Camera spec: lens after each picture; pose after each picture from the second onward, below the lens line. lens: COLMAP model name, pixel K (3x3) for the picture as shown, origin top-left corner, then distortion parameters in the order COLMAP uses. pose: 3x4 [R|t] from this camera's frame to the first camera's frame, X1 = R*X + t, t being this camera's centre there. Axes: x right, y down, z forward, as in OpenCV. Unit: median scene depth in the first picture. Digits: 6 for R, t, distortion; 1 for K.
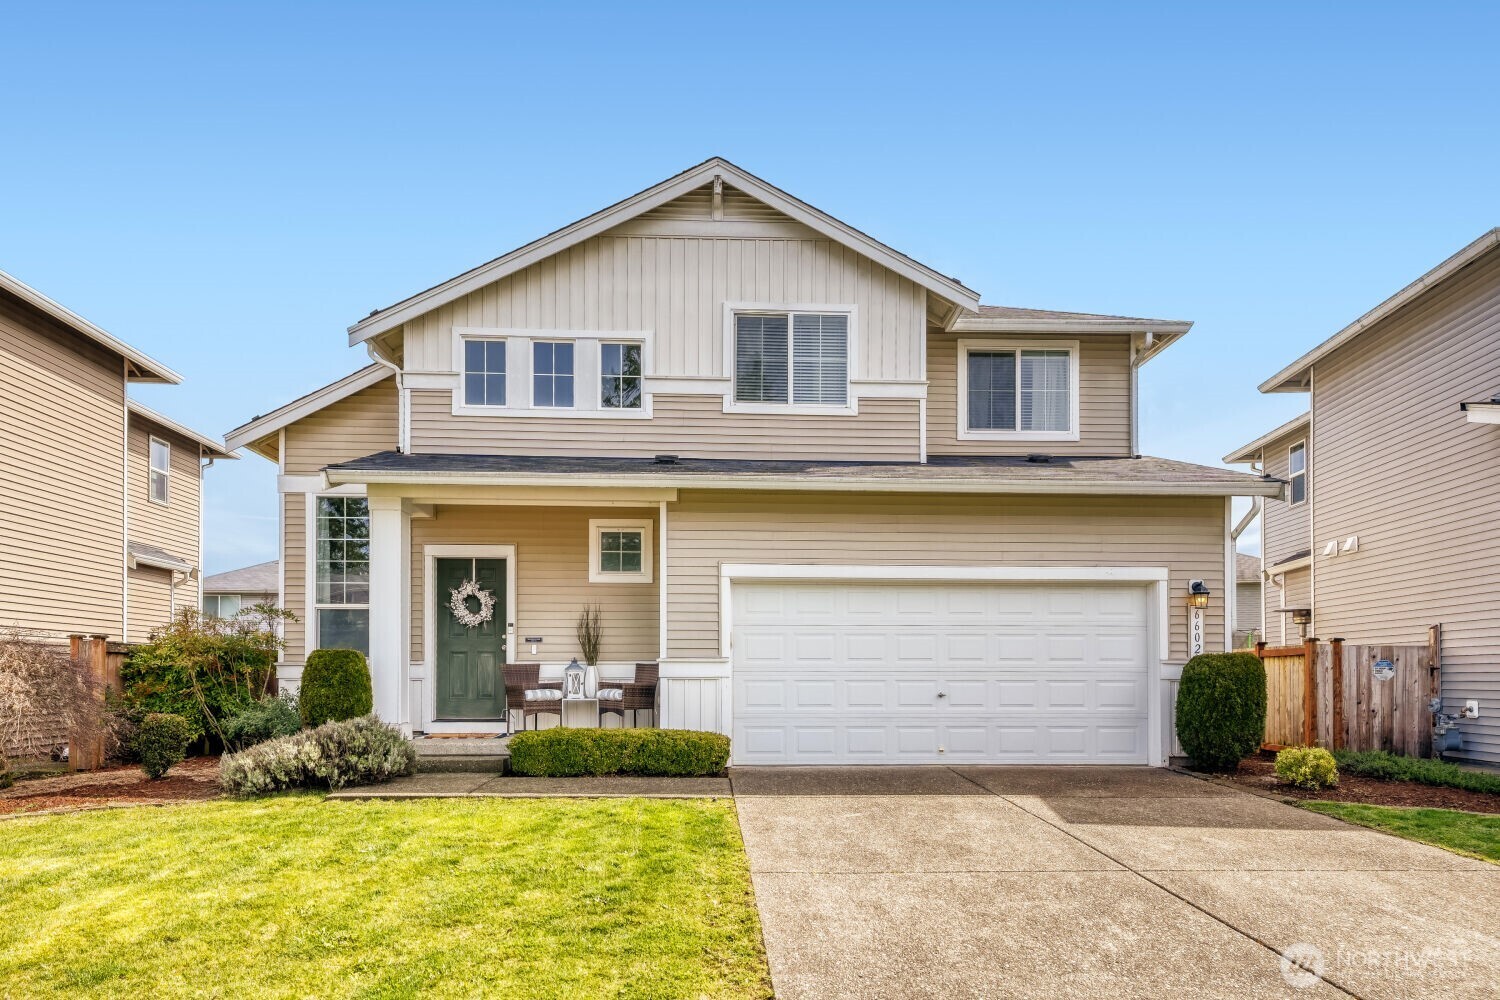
lens RADIAL K [[933.5, 0, 756.4], [0, 933.5, 693.1], [0, 0, 1]] dist [0.005646, -0.000177]
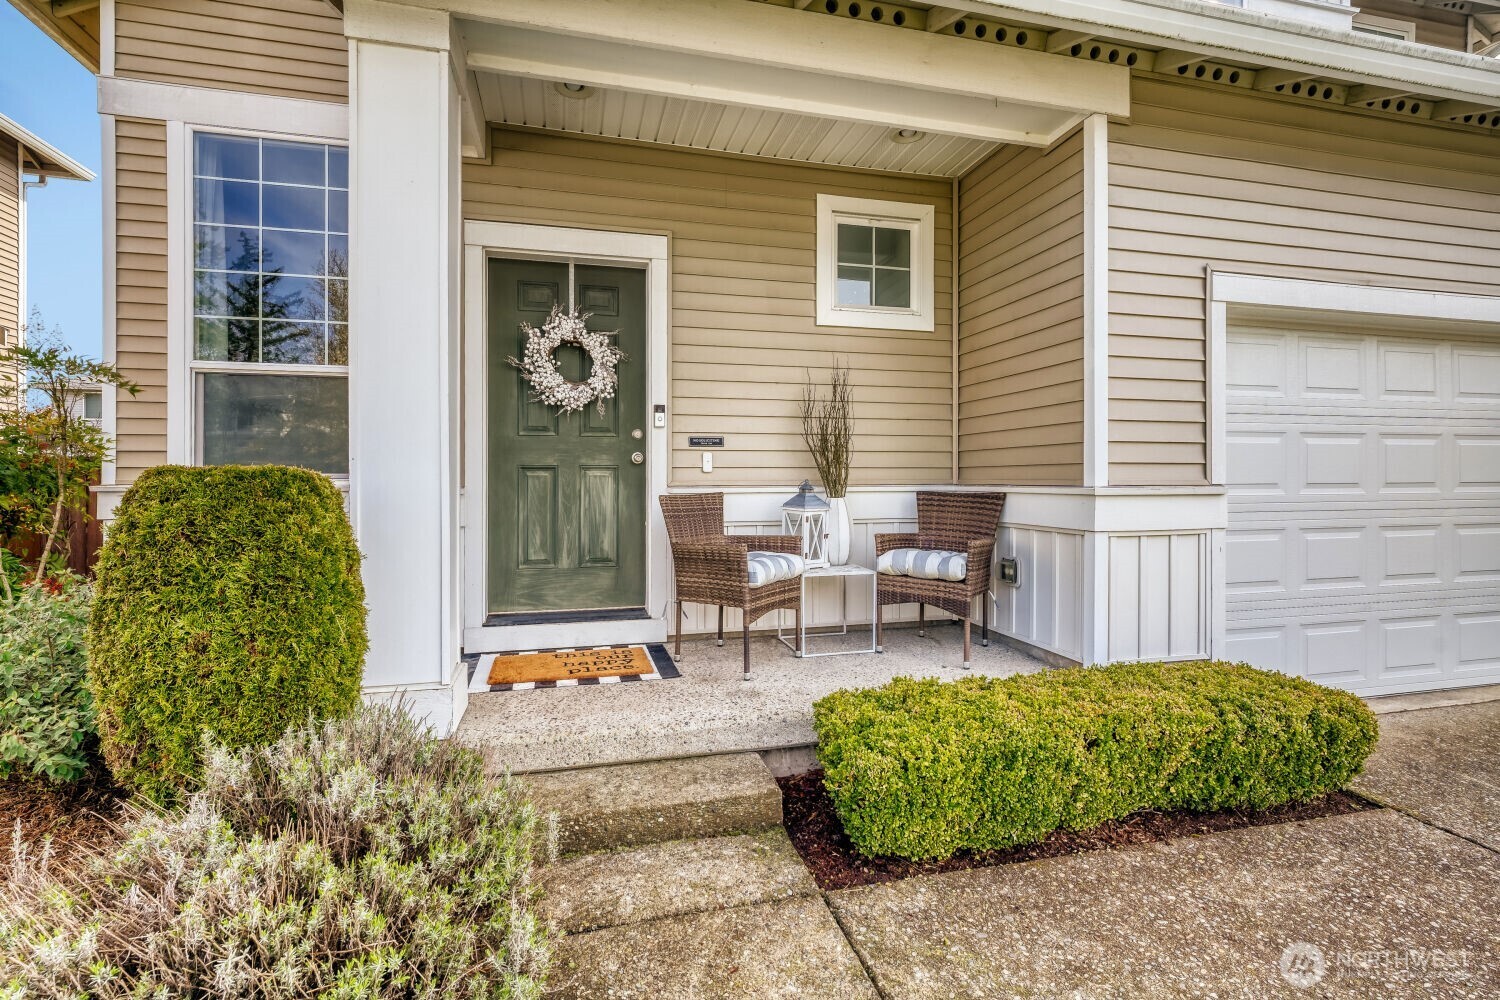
lens RADIAL K [[704.4, 0, 739.0], [0, 704.4, 489.9], [0, 0, 1]] dist [-0.001246, -0.000369]
pose [[0.982192, -0.004260, 0.187830, -0.291737], [0.003080, 0.999974, 0.006577, -0.035082], [-0.187853, -0.005881, 0.982180, 0.653668]]
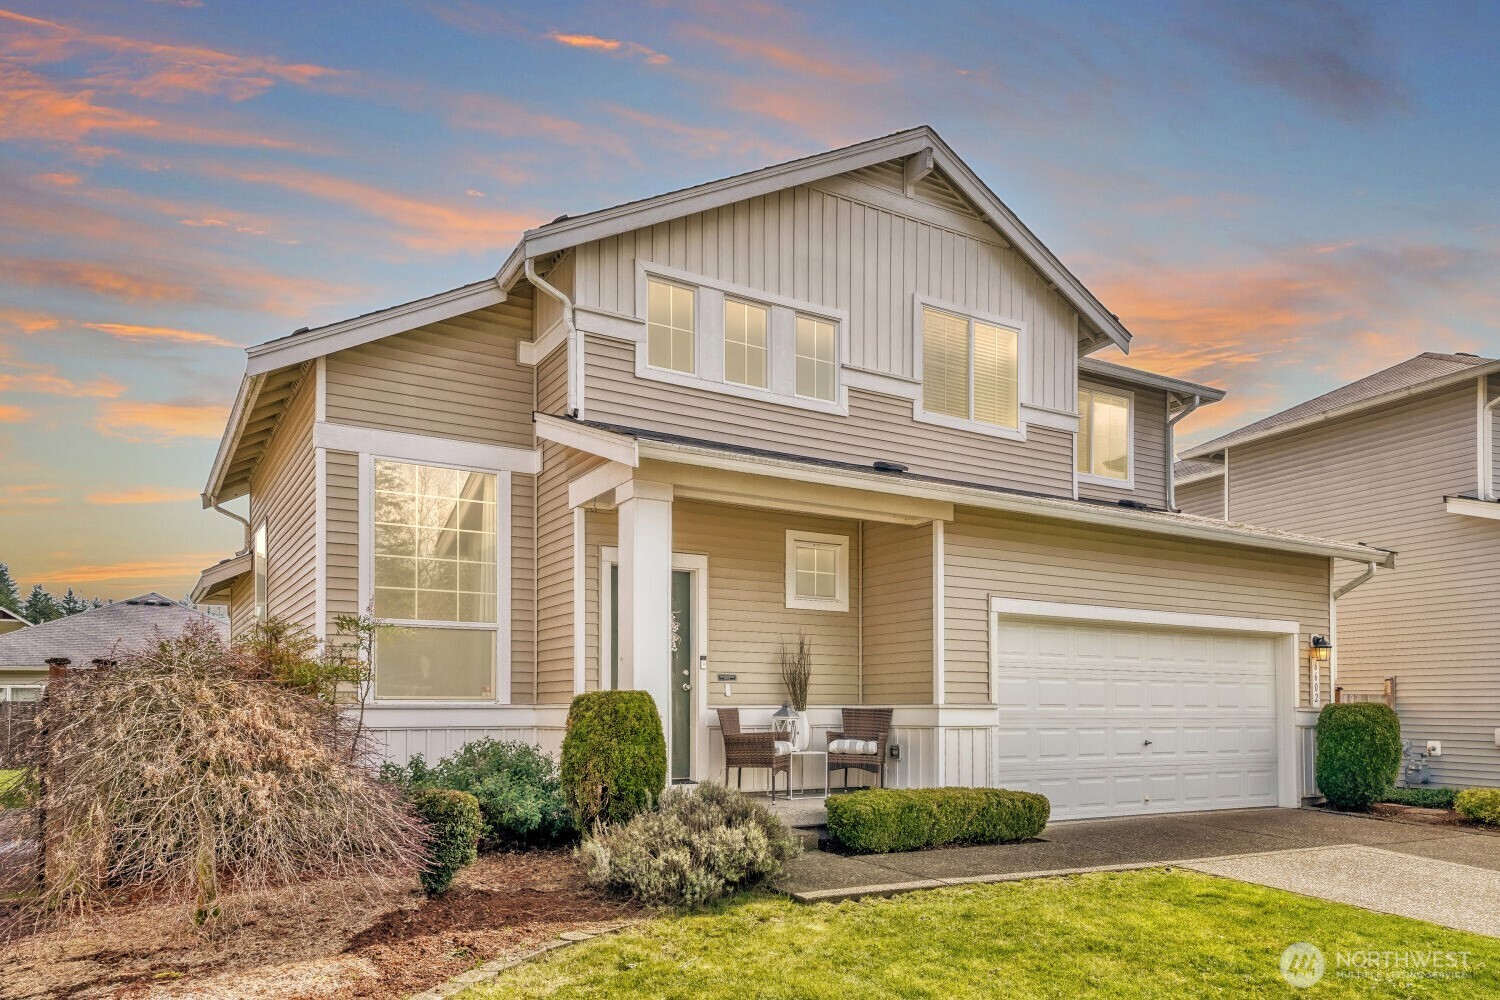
lens RADIAL K [[1030.3, 0, 746.6], [0, 1030.3, 719.3], [0, 0, 1]] dist [0.006189, 0.003714]
pose [[0.884433, -0.001698, 0.466664, -0.634484], [0.003405, 0.999990, -0.002813, -0.019473], [-0.466654, 0.004077, 0.884430, 0.227743]]
